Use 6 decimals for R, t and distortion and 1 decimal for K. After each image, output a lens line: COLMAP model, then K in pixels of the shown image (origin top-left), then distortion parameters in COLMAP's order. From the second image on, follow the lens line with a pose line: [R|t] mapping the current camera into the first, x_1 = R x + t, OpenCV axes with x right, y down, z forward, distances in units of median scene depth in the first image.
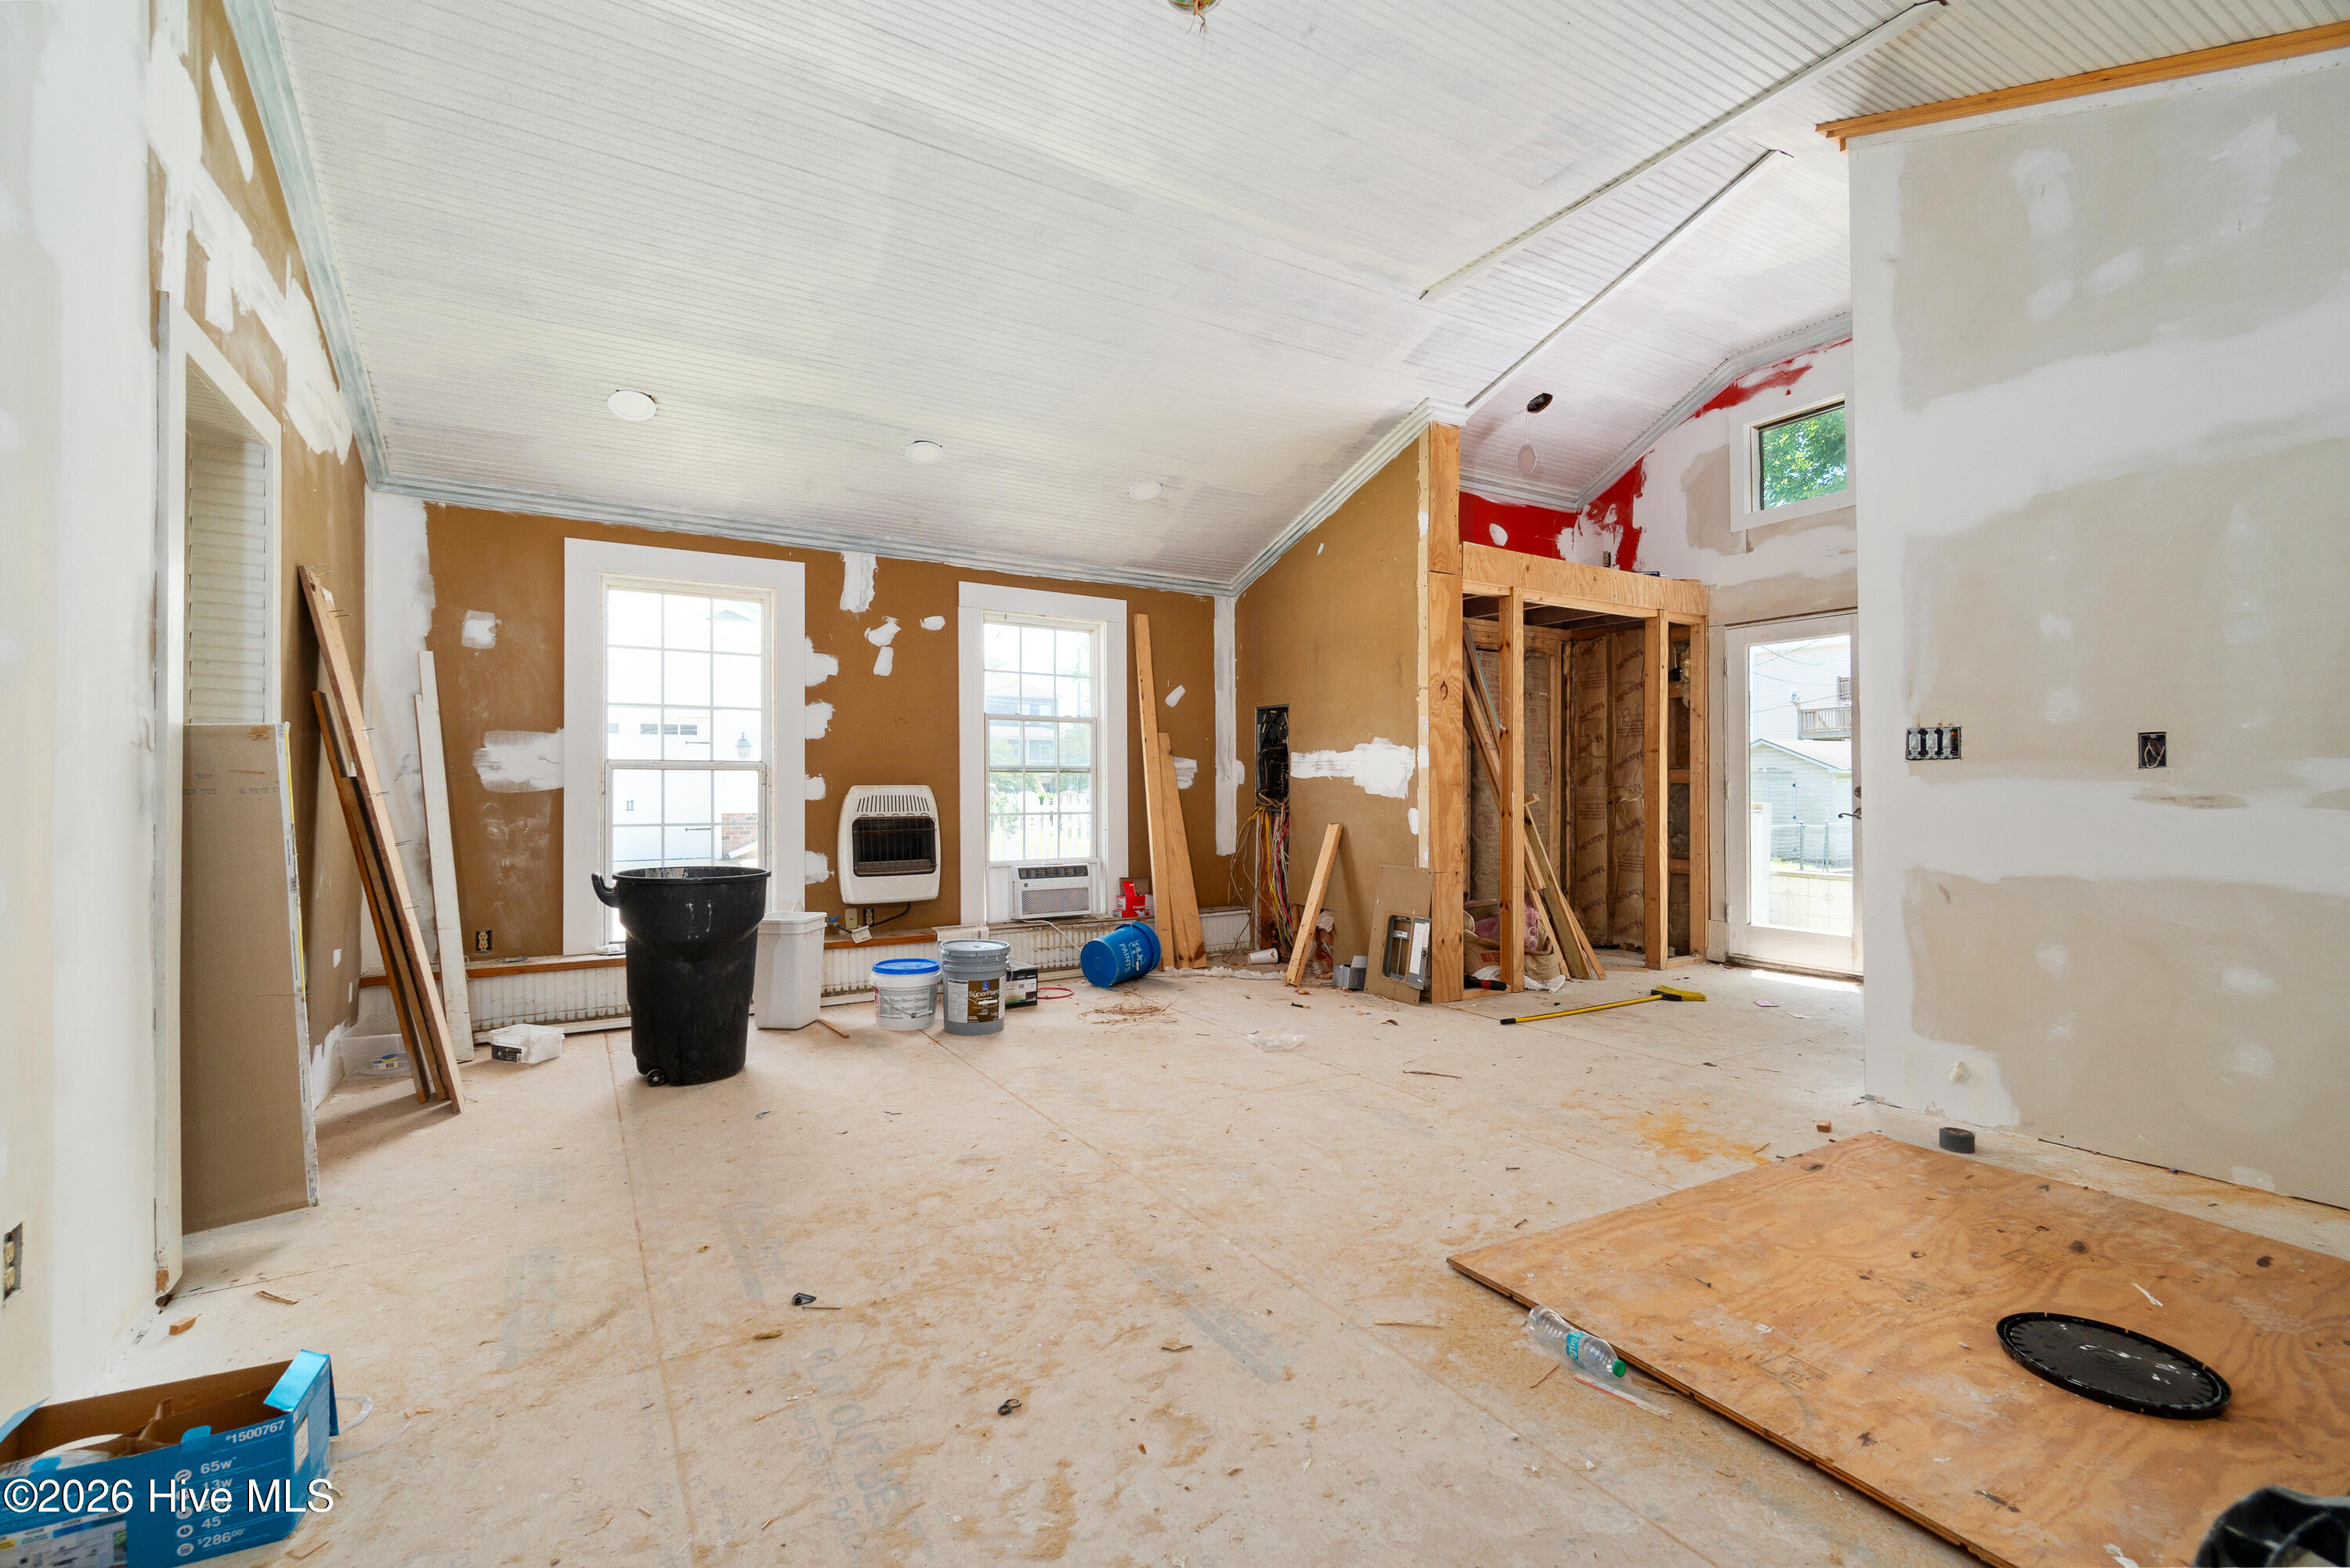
lens RADIAL K [[997.6, 0, 1175.0], [0, 997.6, 784.0], [0, 0, 1]] dist [-0.006235, 0.000246]
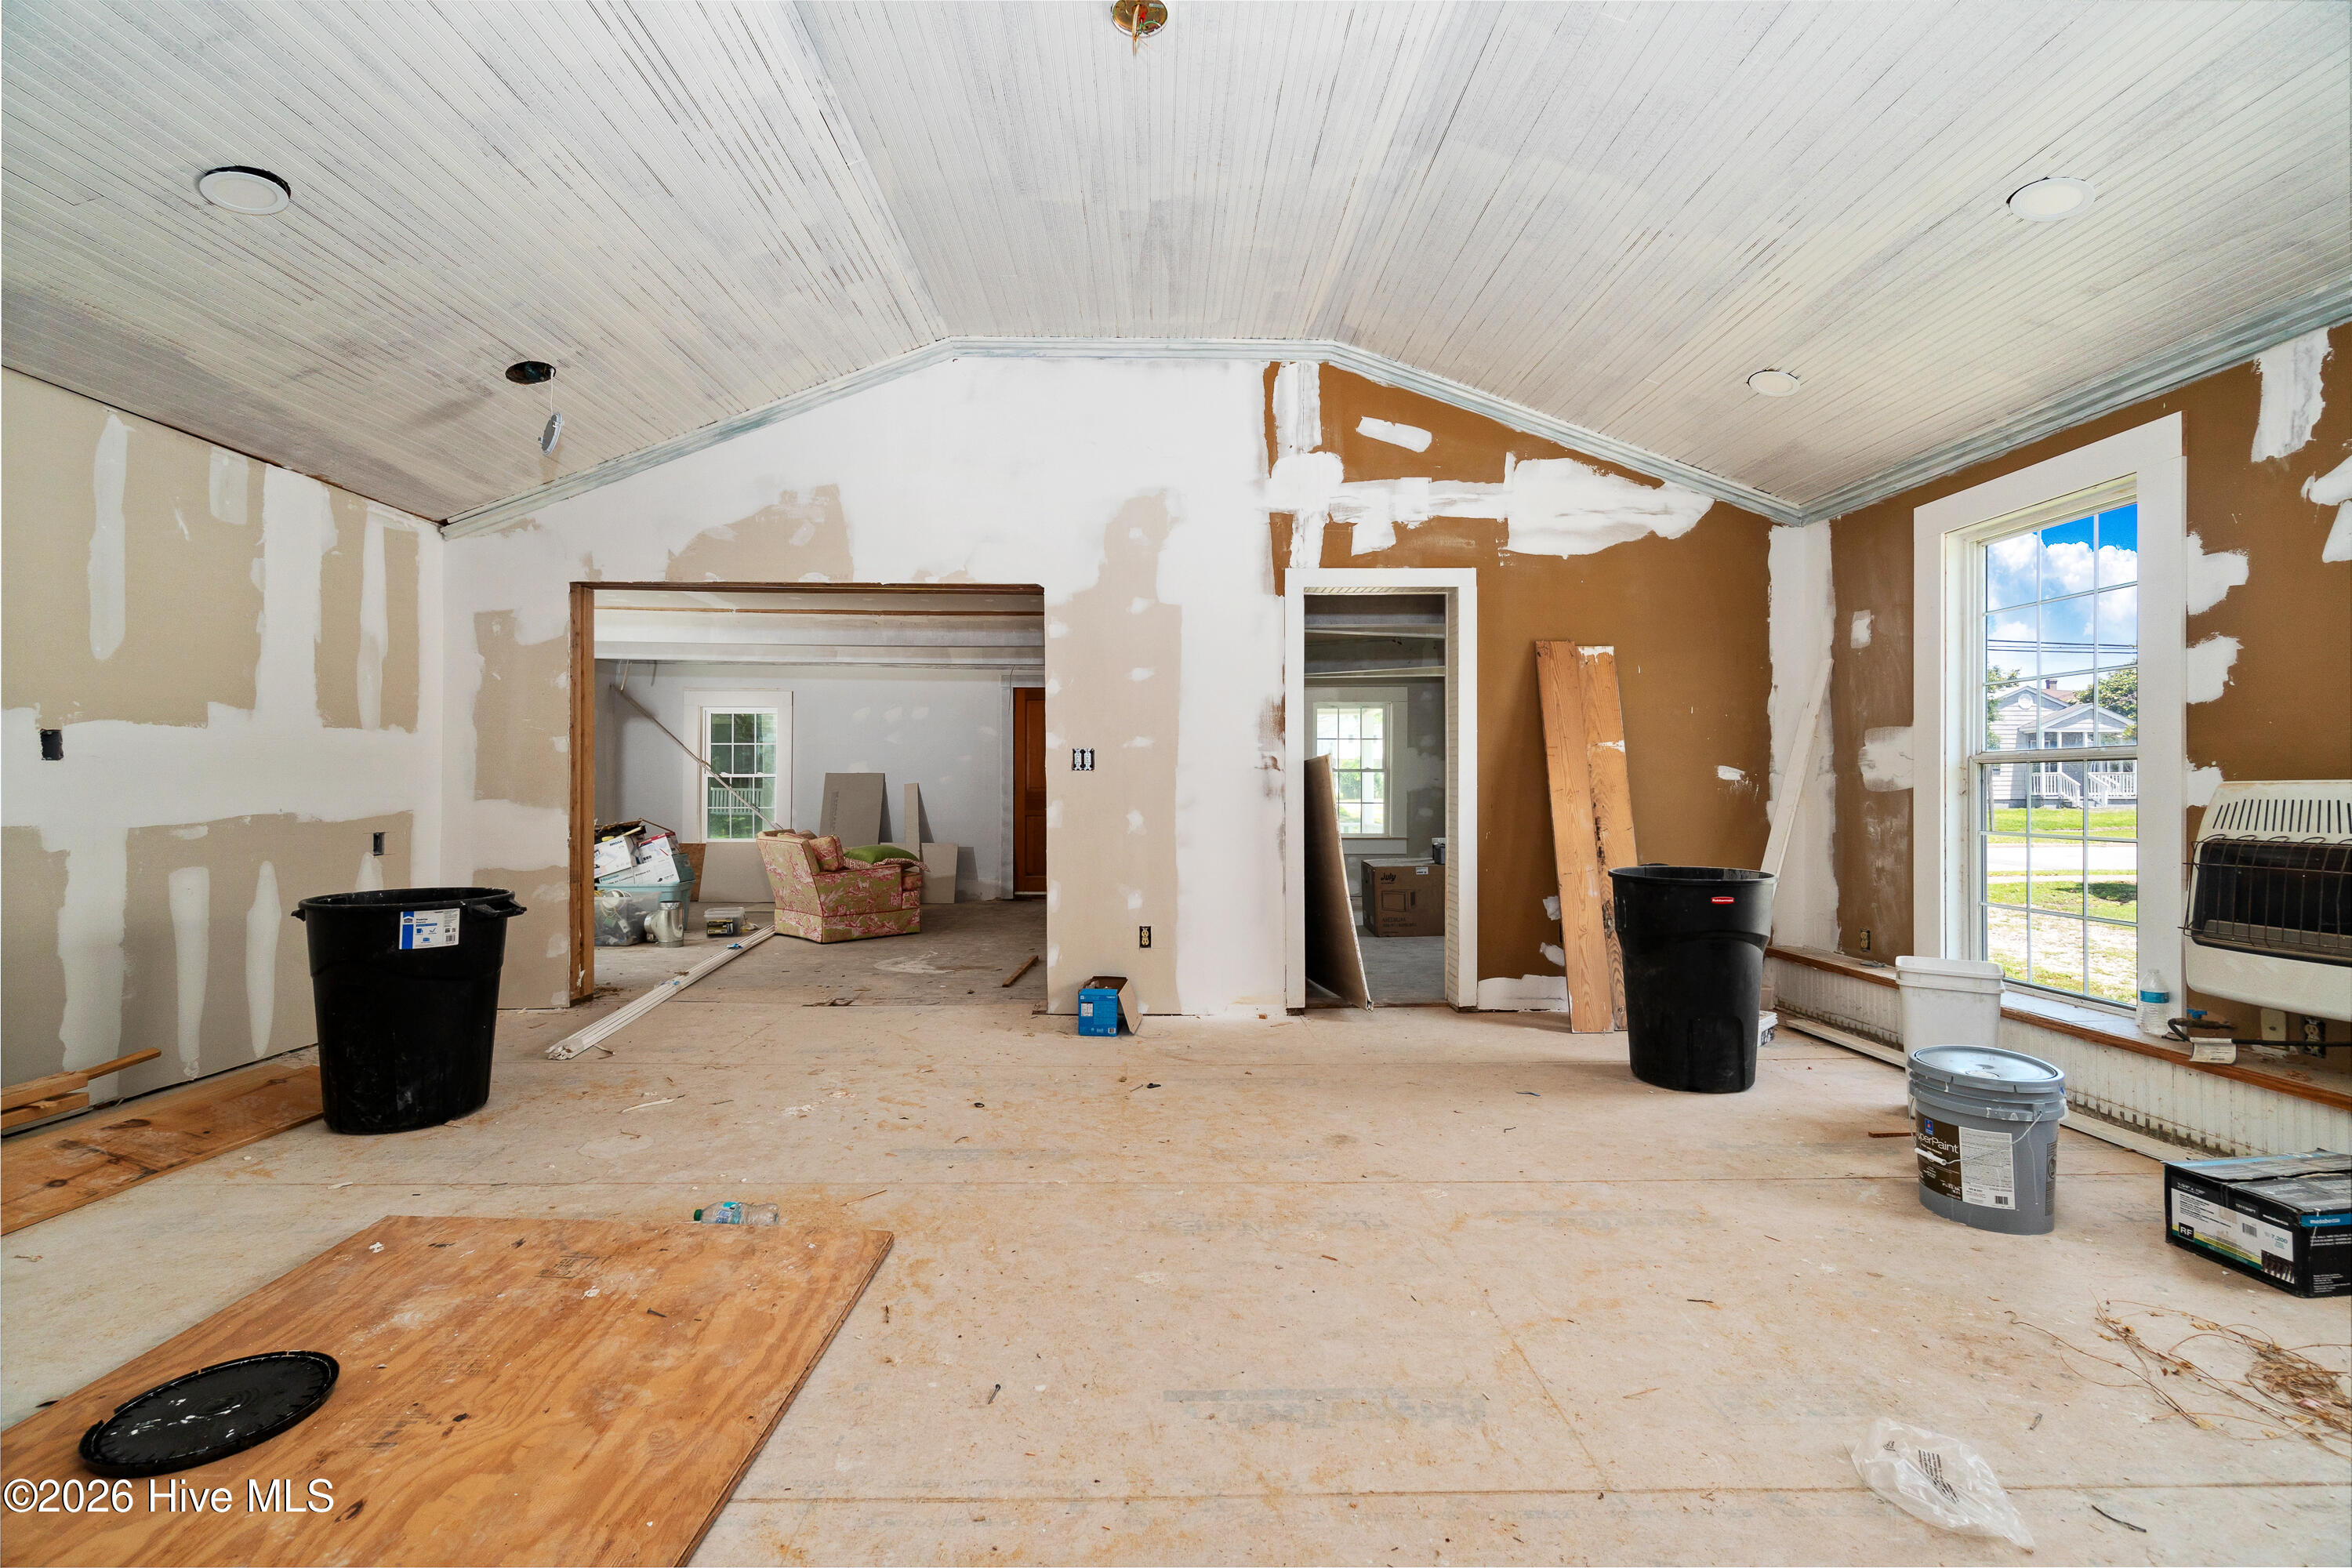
lens RADIAL K [[1015.6, 0, 1176.0], [0, 1015.6, 784.0], [0, 0, 1]] dist [-0.002415, 0.000147]
pose [[-0.492095, -0.004026, -0.870532, 0.756583], [0.002560, 0.999978, -0.006071, 0.008230], [0.870538, -0.005216, -0.492074, 1.278360]]
